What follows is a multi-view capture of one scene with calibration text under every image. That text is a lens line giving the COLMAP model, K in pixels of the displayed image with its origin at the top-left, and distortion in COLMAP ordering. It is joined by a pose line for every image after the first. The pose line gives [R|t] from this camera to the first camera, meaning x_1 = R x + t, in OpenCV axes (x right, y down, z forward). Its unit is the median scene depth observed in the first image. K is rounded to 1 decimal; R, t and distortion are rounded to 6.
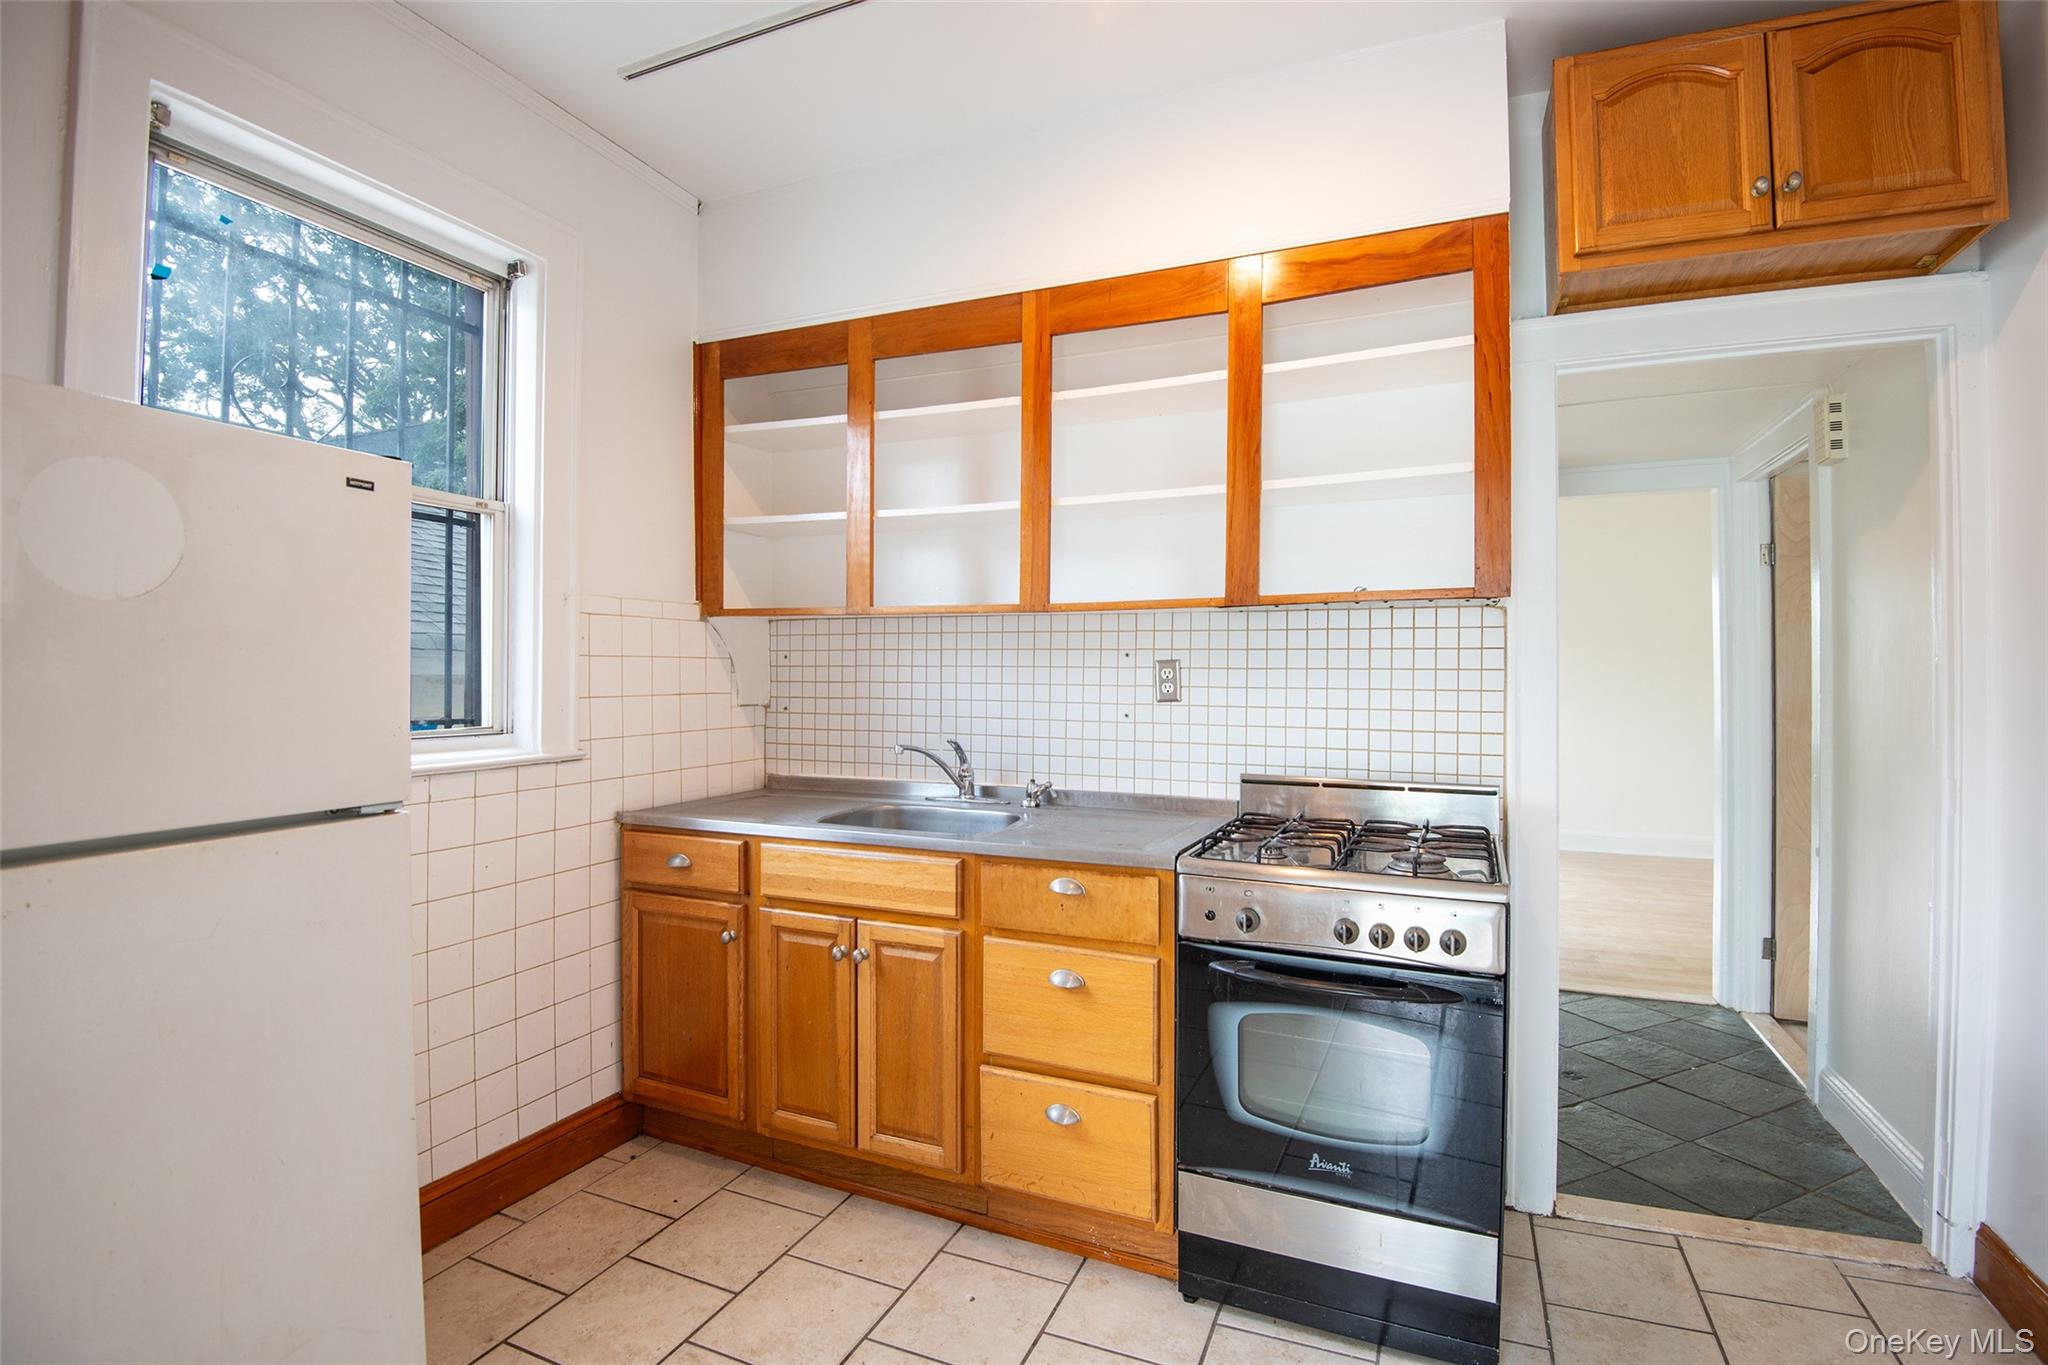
lens RADIAL K [[948.2, 0, 1035.6], [0, 948.2, 673.8], [0, 0, 1]] dist [-0.019734, -0.011537]
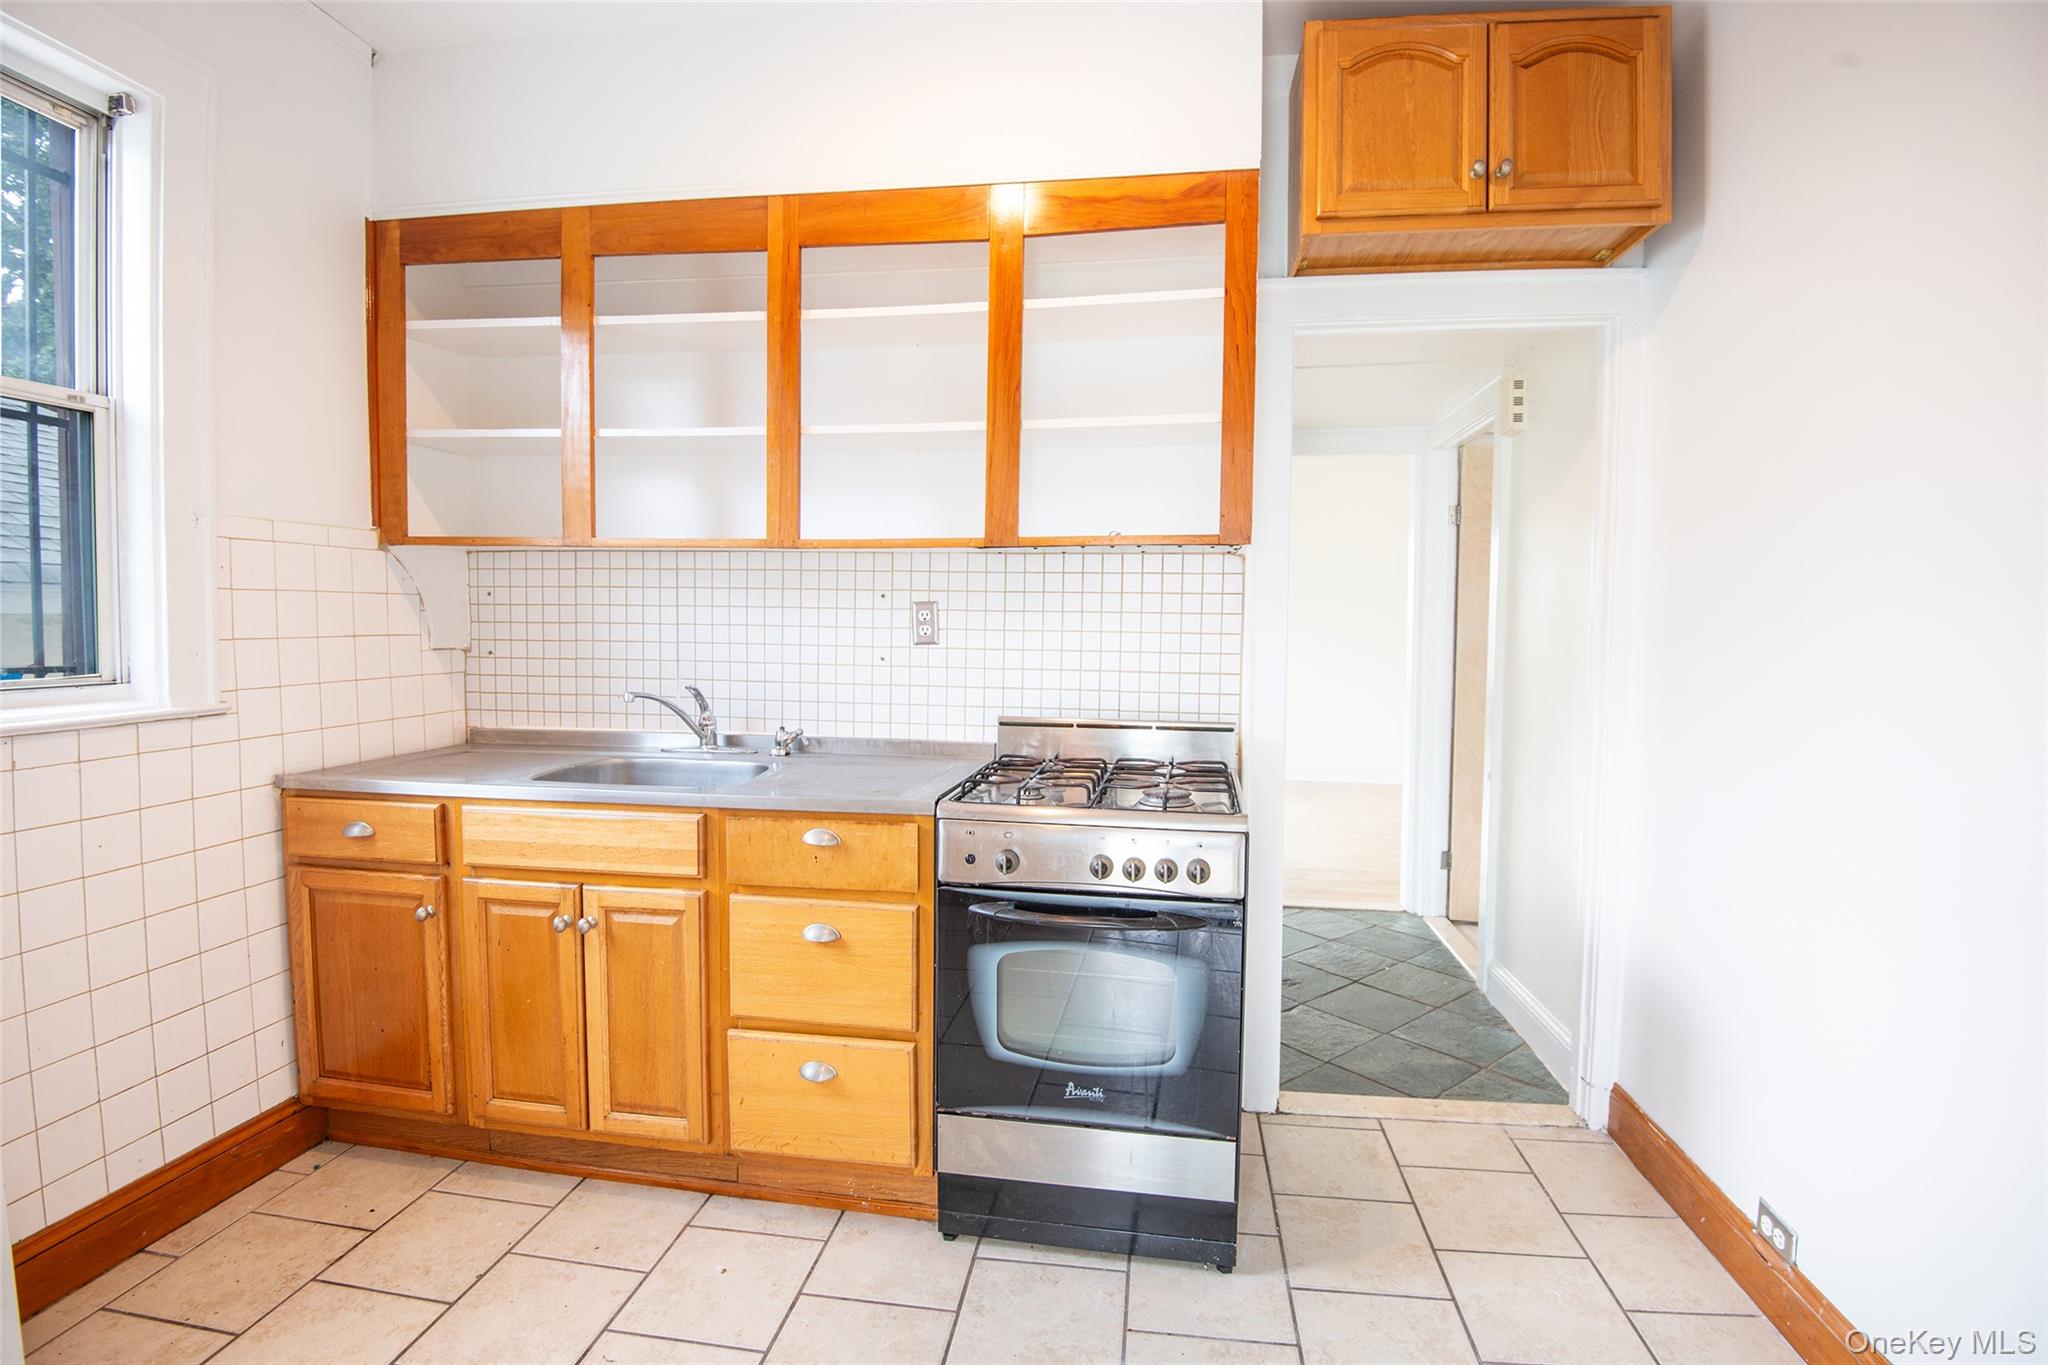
lens RADIAL K [[948.2, 0, 1040.7], [0, 948.2, 673.0], [0, 0, 1]] dist [-0.019734, -0.011537]
pose [[0.964459, -0.006989, 0.264139, -0.003177], [-0.008030, 0.998413, 0.055737, 0.004160], [-0.264109, -0.055877, 0.962873, 0.030582]]
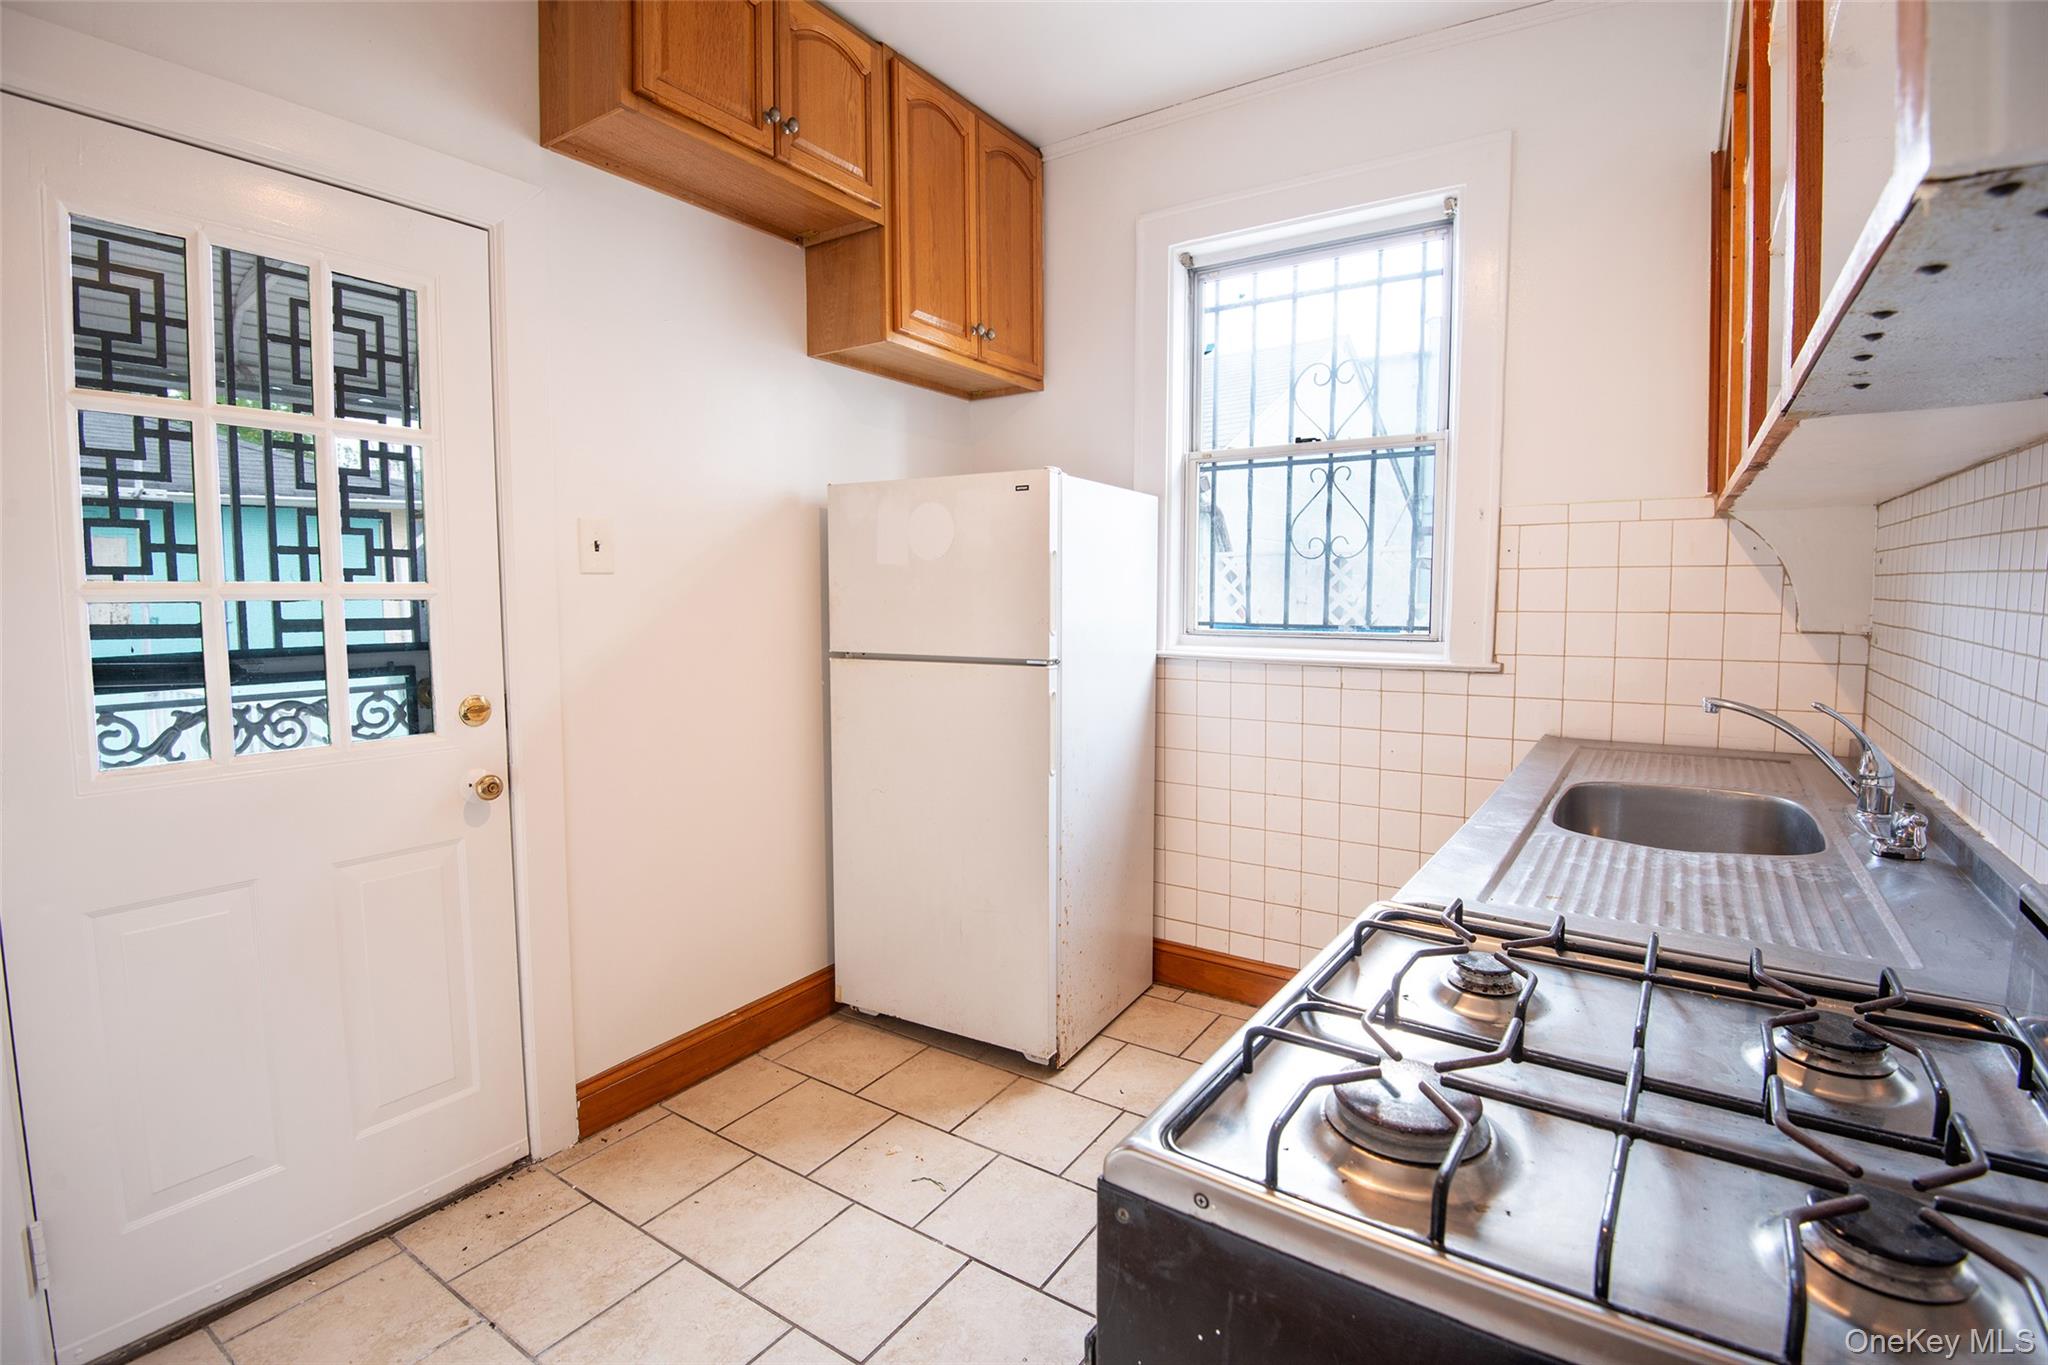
lens RADIAL K [[948.2, 0, 1024.6], [0, 948.2, 681.7], [0, 0, 1]] dist [-0.019734, -0.011537]
pose [[-0.194390, 0.092898, -0.976516, 0.864369], [0.003143, 0.995559, 0.094084, 0.004956], [0.980919, 0.015220, -0.193818, 1.004400]]
